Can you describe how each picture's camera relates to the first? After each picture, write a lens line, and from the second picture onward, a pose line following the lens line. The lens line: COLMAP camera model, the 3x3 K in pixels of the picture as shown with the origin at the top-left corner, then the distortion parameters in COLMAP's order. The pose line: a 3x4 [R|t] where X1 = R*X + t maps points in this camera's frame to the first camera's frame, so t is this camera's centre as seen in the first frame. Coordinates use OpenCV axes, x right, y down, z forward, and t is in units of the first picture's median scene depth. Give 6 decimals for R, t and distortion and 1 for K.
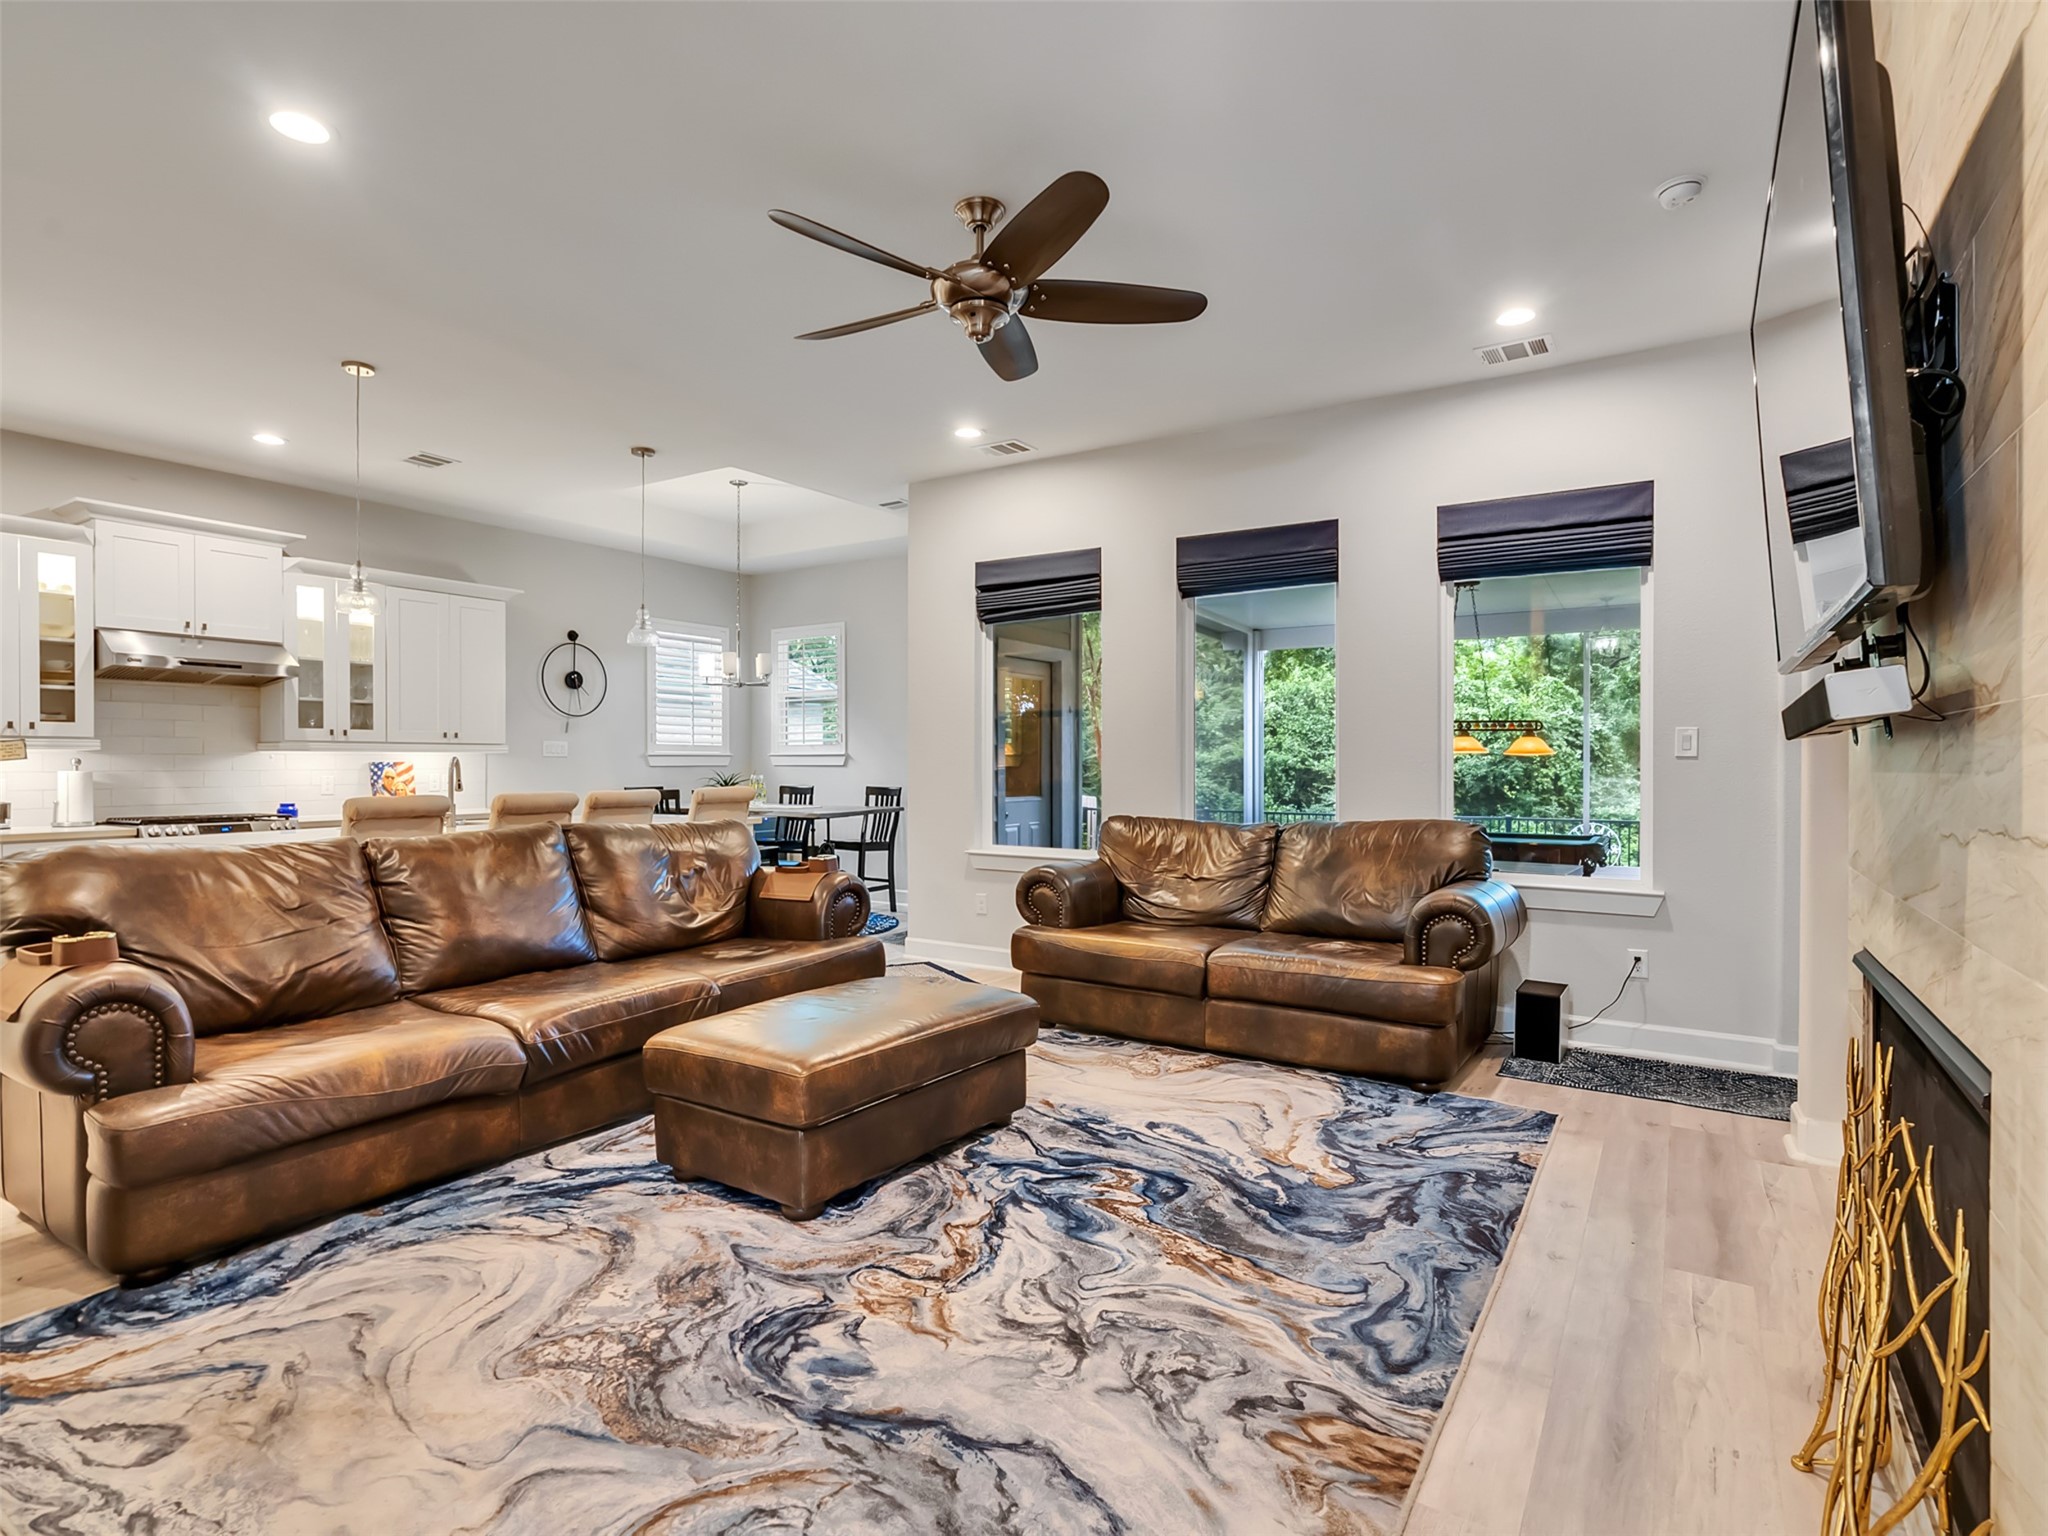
lens RADIAL K [[1043.8, 0, 1009.8], [0, 1043.8, 769.5], [0, 0, 1]] dist [-0.003142, 0.001129]
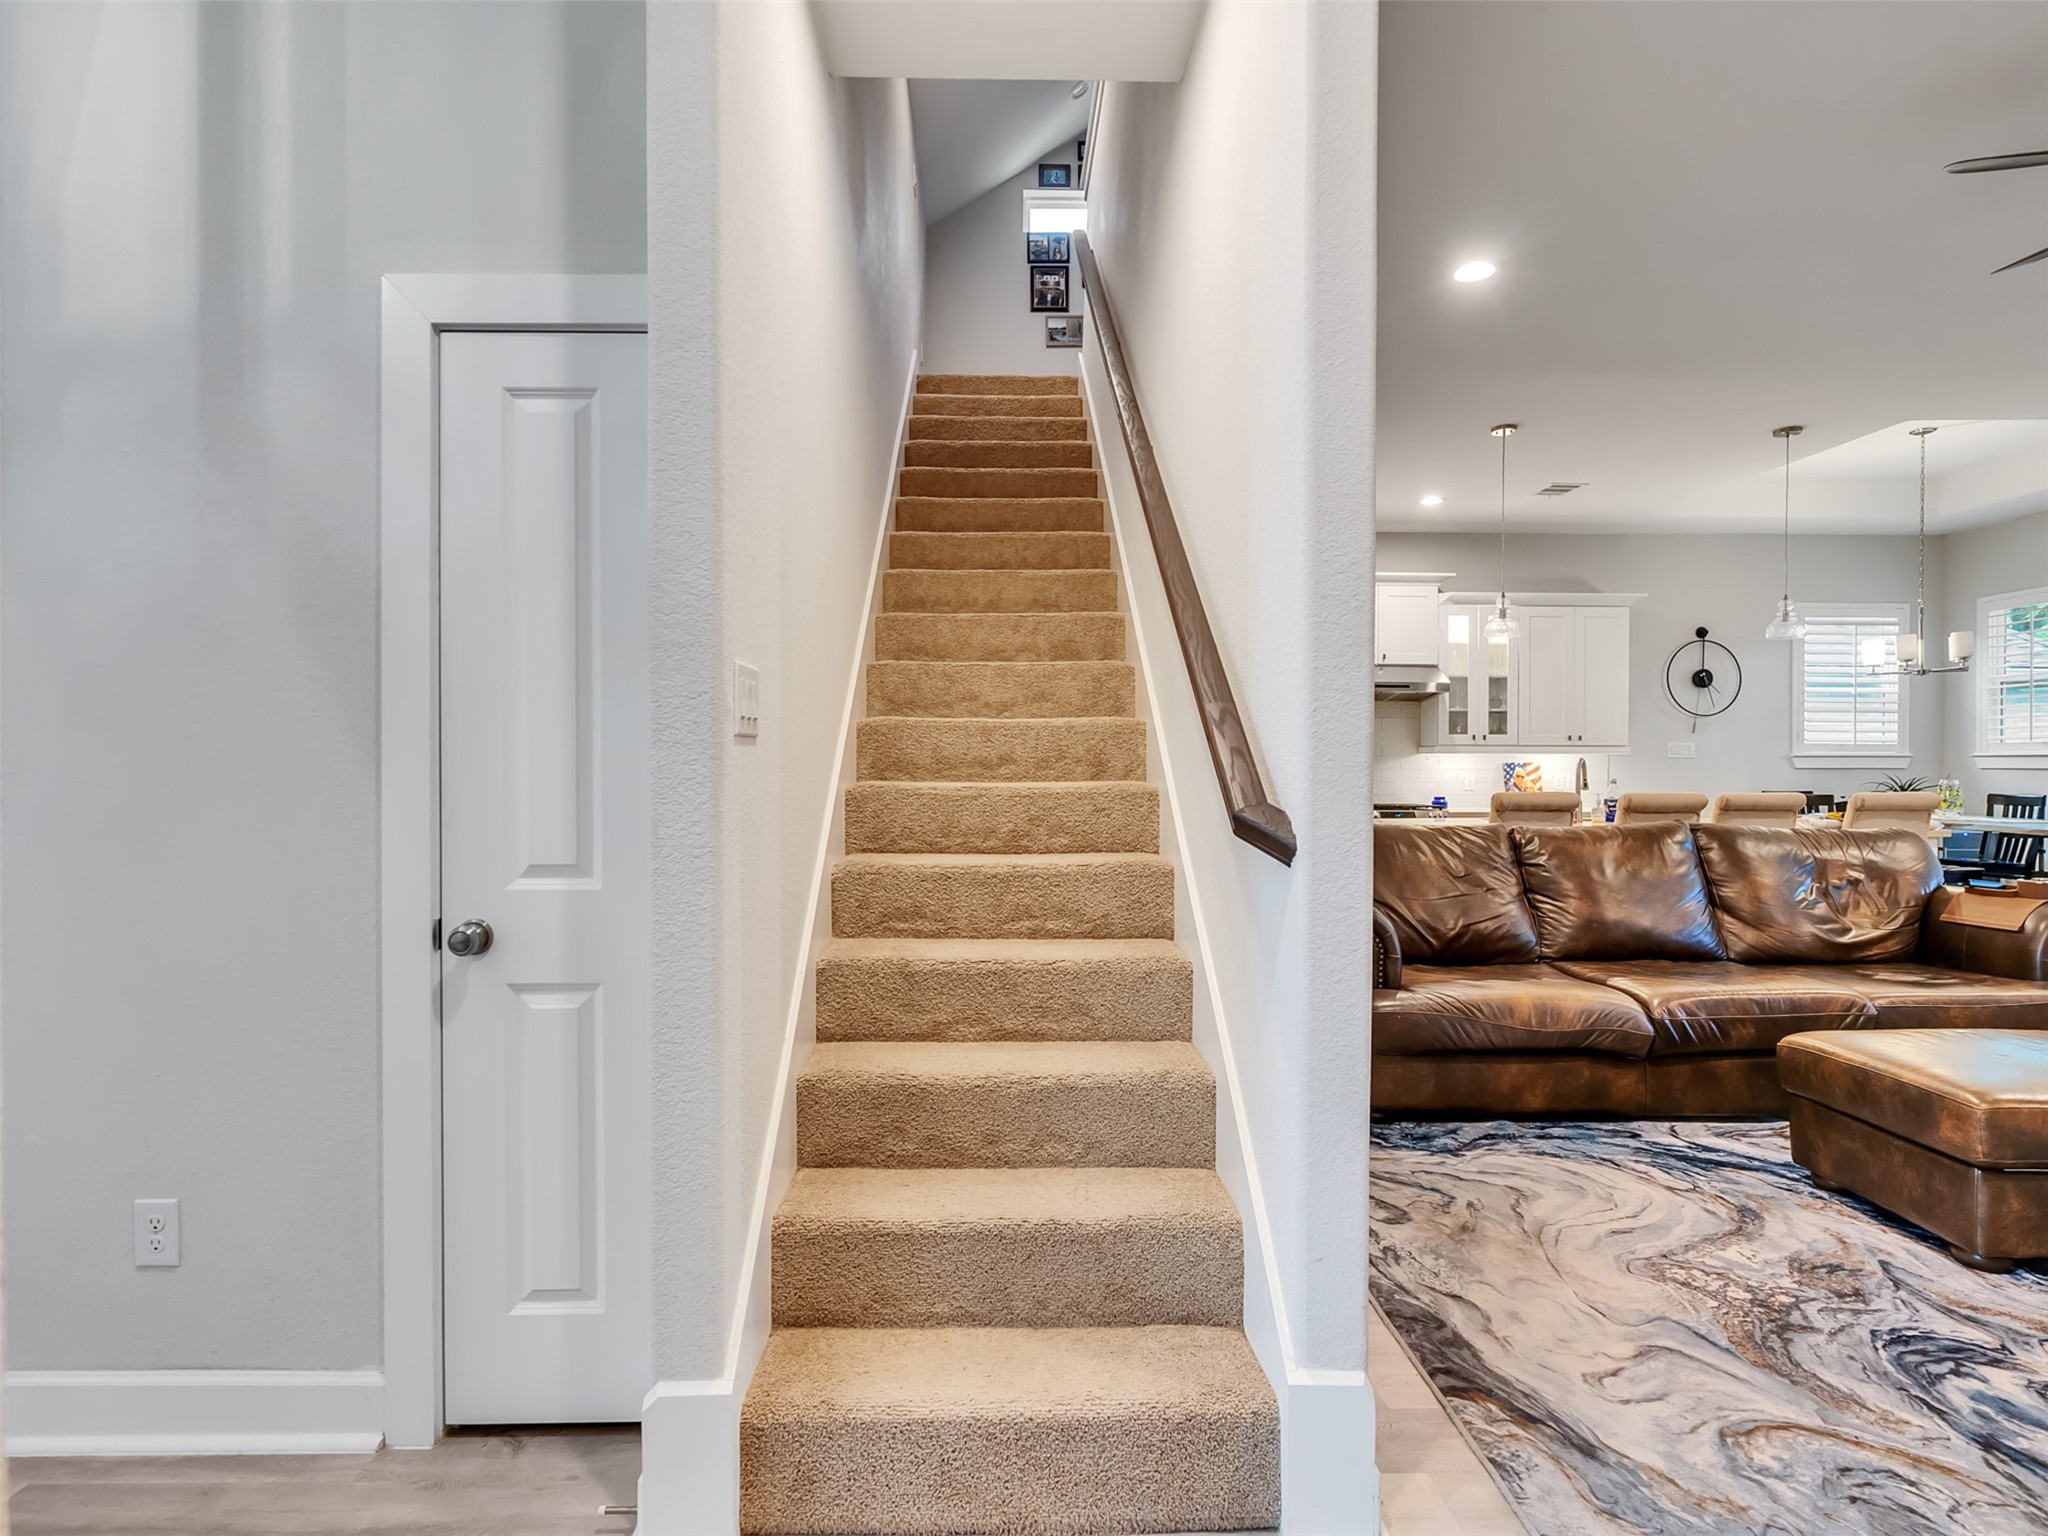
lens RADIAL K [[1043.8, 0, 1009.8], [0, 1043.8, 769.5], [0, 0, 1]] dist [-0.003142, 0.001129]
pose [[0.556524, 0.007146, -0.830801, 0.073832], [-0.008237, 0.999961, 0.003084, 0.002519], [0.830791, 0.005127, 0.556561, -0.186808]]
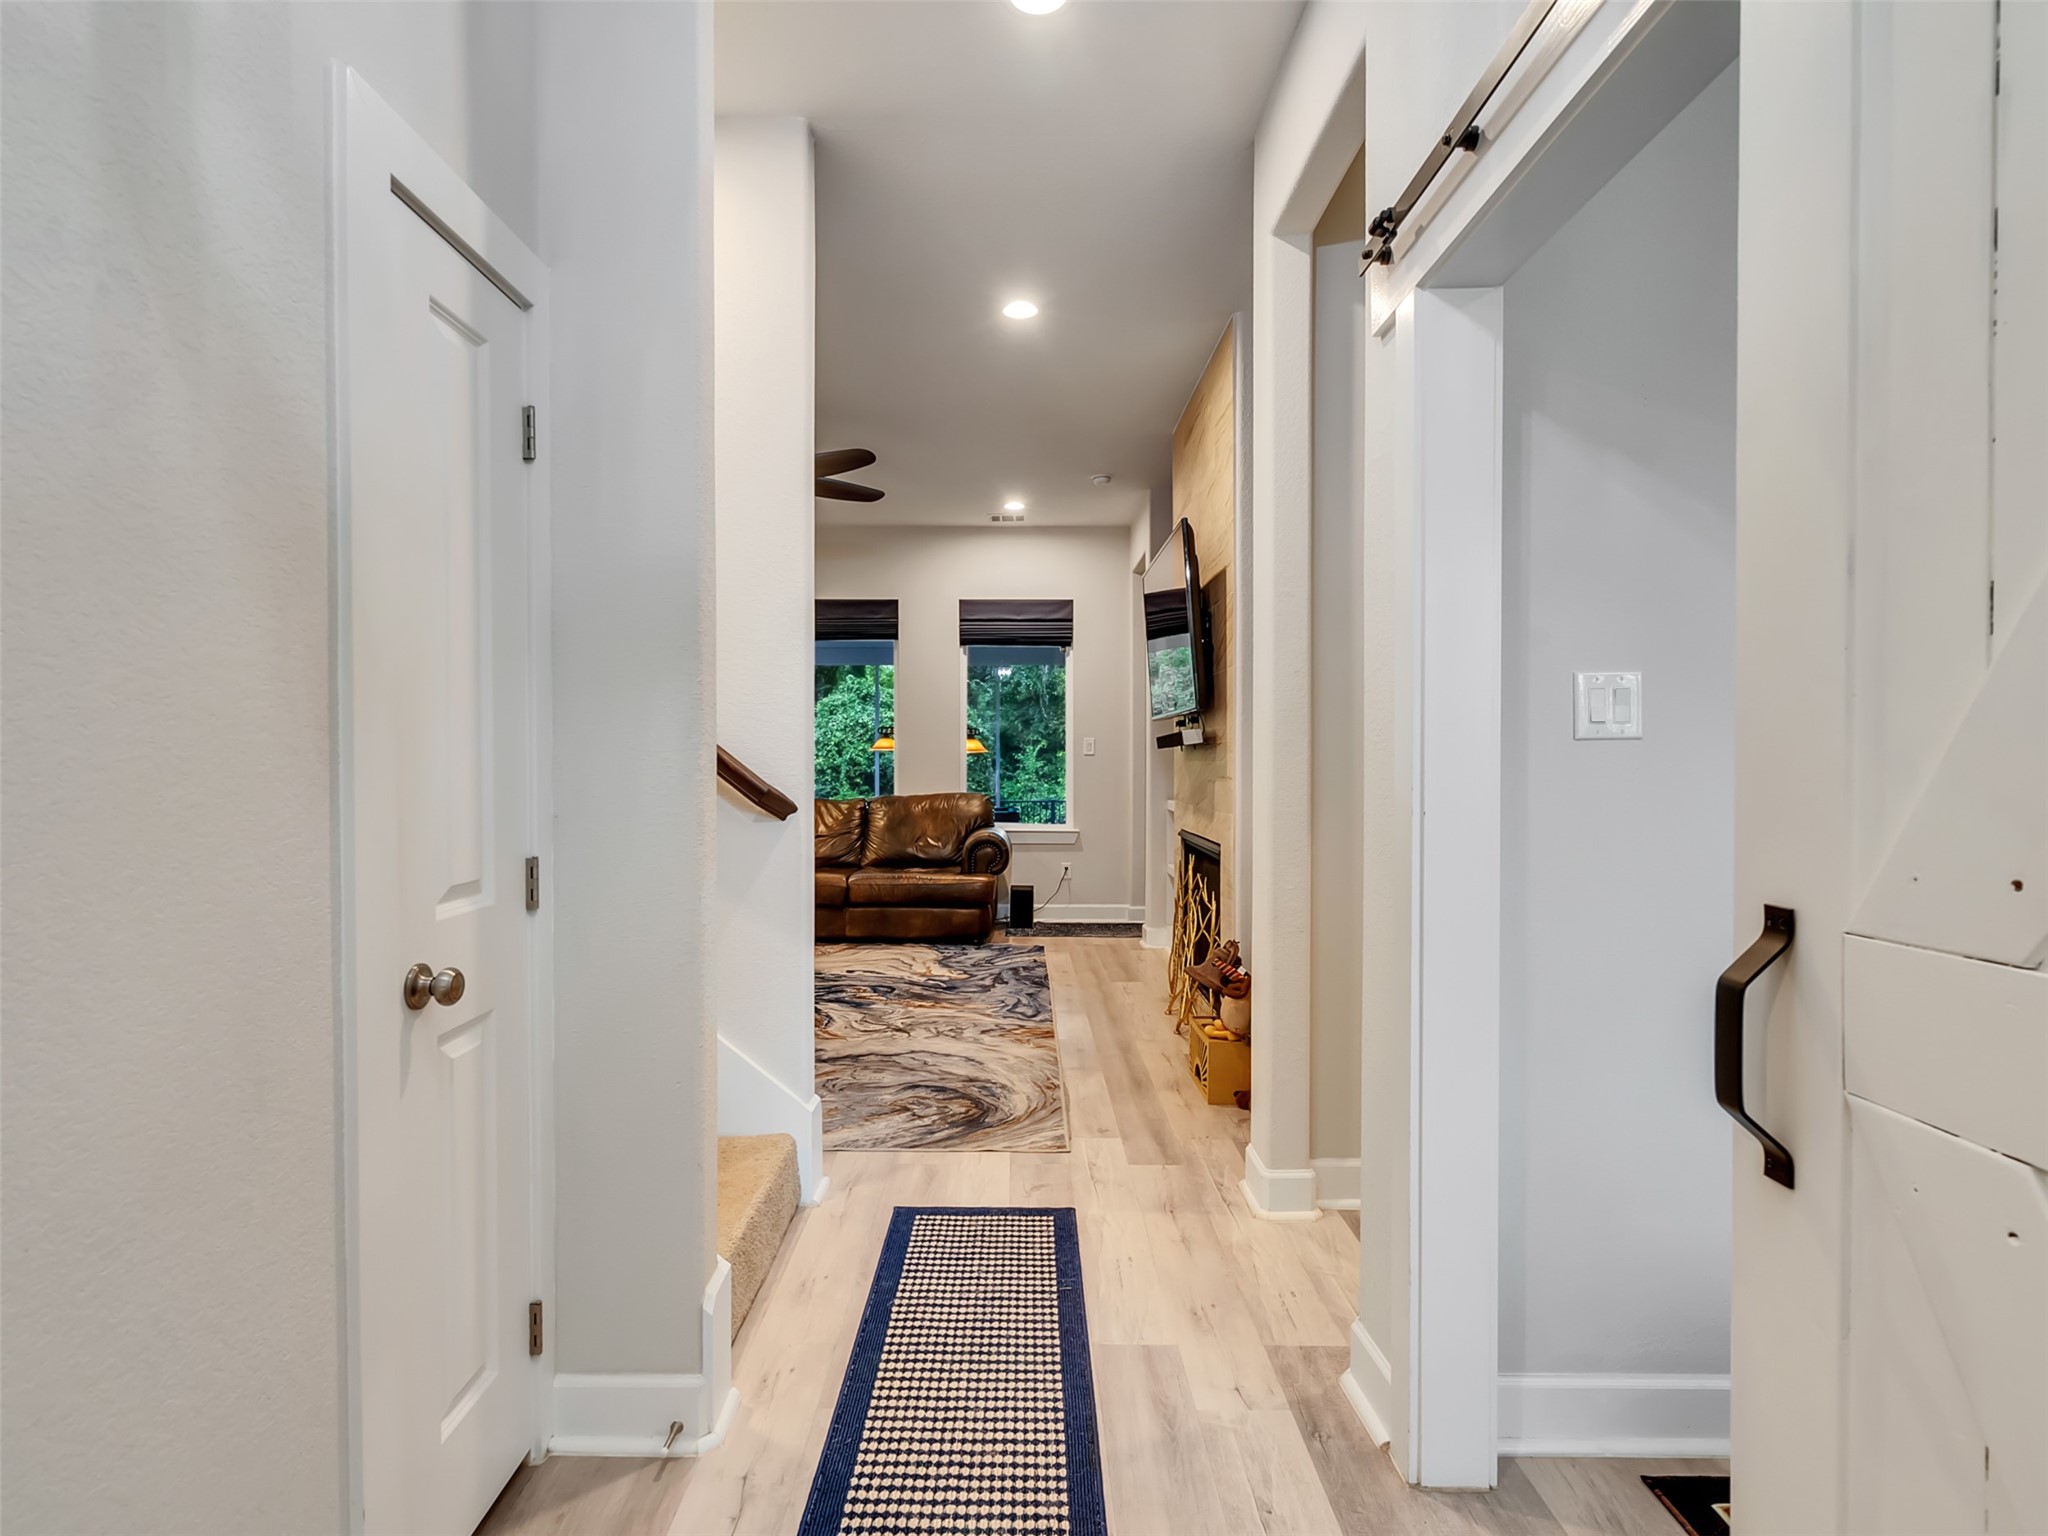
lens RADIAL K [[1043.8, 0, 1009.8], [0, 1043.8, 769.5], [0, 0, 1]] dist [-0.003142, 0.001129]
pose [[0.841915, -0.006102, 0.539576, -0.655626], [0.003486, 0.999977, 0.005870, 0.003888], [-0.539599, -0.003061, 0.841916, -0.666829]]
